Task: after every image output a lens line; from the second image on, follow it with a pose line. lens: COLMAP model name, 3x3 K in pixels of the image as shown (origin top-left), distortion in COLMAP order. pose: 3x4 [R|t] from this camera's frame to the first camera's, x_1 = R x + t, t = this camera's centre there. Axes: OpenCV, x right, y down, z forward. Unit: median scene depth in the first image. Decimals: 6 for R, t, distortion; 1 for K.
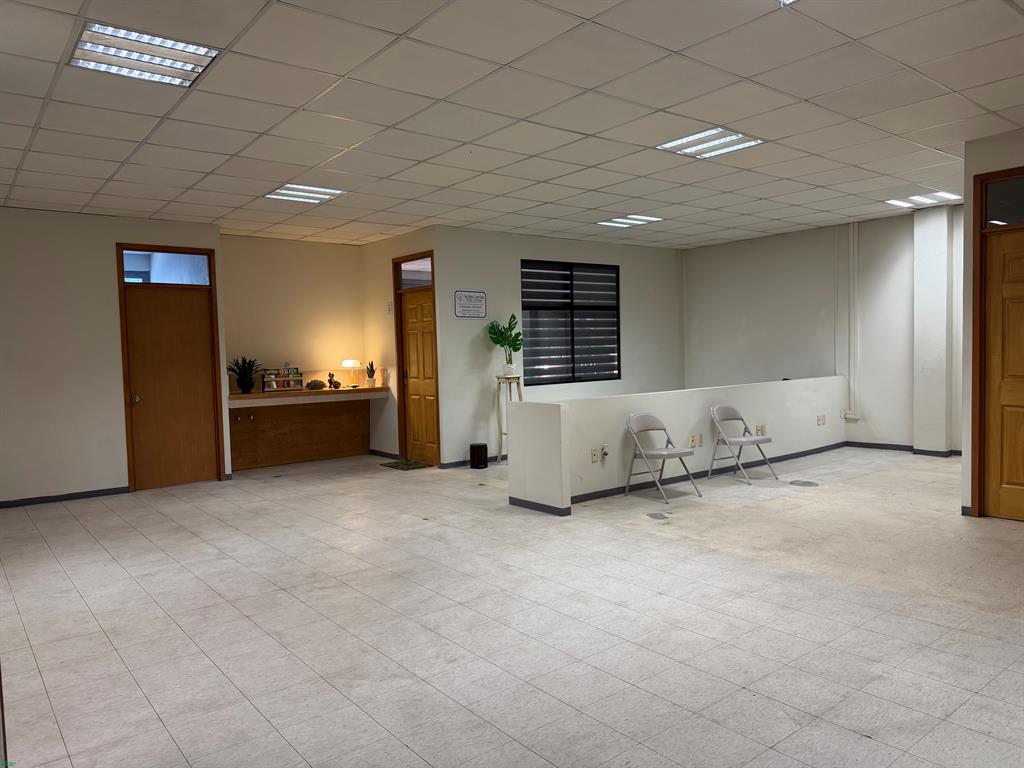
lens RADIAL K [[723.4, 0, 515.0], [0, 723.4, 386.3], [0, 0, 1]] dist [0.049021, -0.063814]
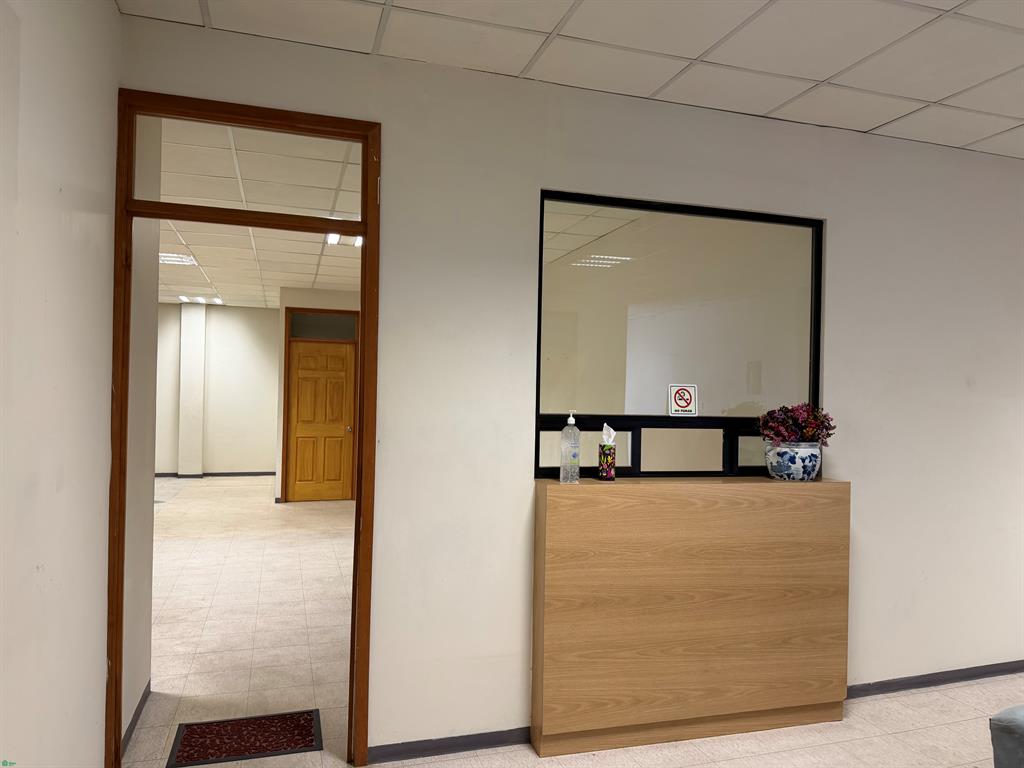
lens RADIAL K [[723.4, 0, 518.1], [0, 723.4, 384.5], [0, 0, 1]] dist [0.049021, -0.063814]
pose [[0.353954, 0.046331, 0.934114, -1.121425], [0.014550, 0.998379, -0.055032, 0.003862], [-0.935150, 0.033070, 0.352706, -0.186716]]
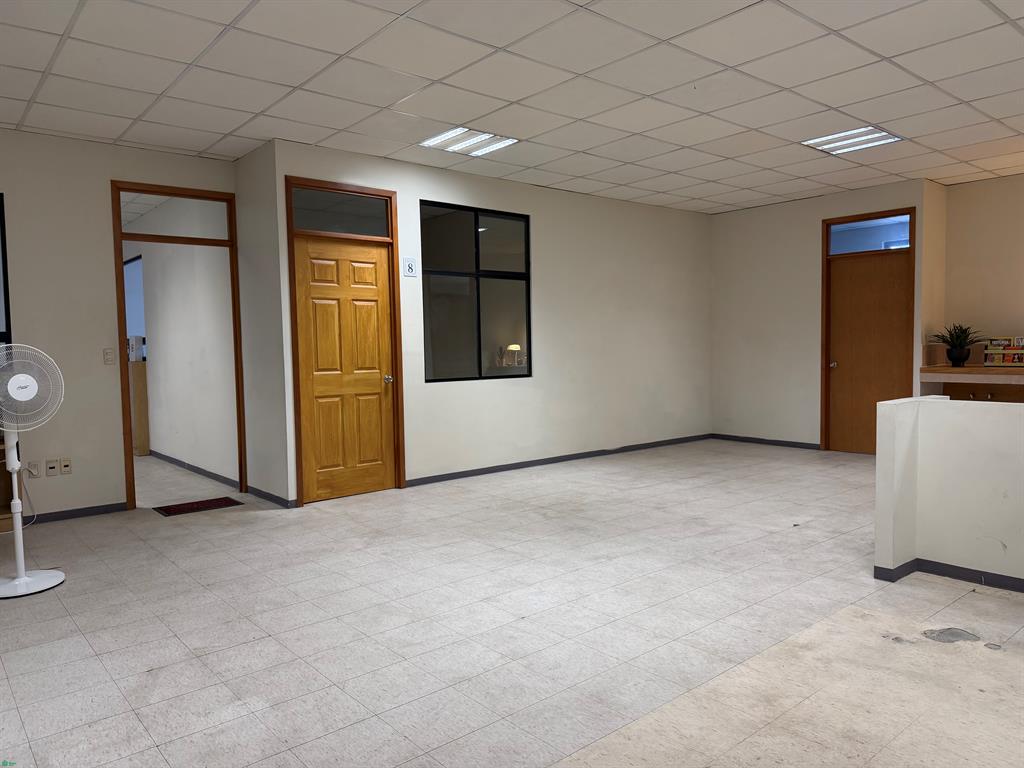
lens RADIAL K [[723.4, 0, 513.1], [0, 723.4, 379.3], [0, 0, 1]] dist [0.049021, -0.063814]
pose [[0.021870, 0.074063, -0.997014, 1.038118], [-0.031659, 0.996803, 0.073353, -0.048003], [0.999259, 0.029960, 0.024144, 0.991826]]
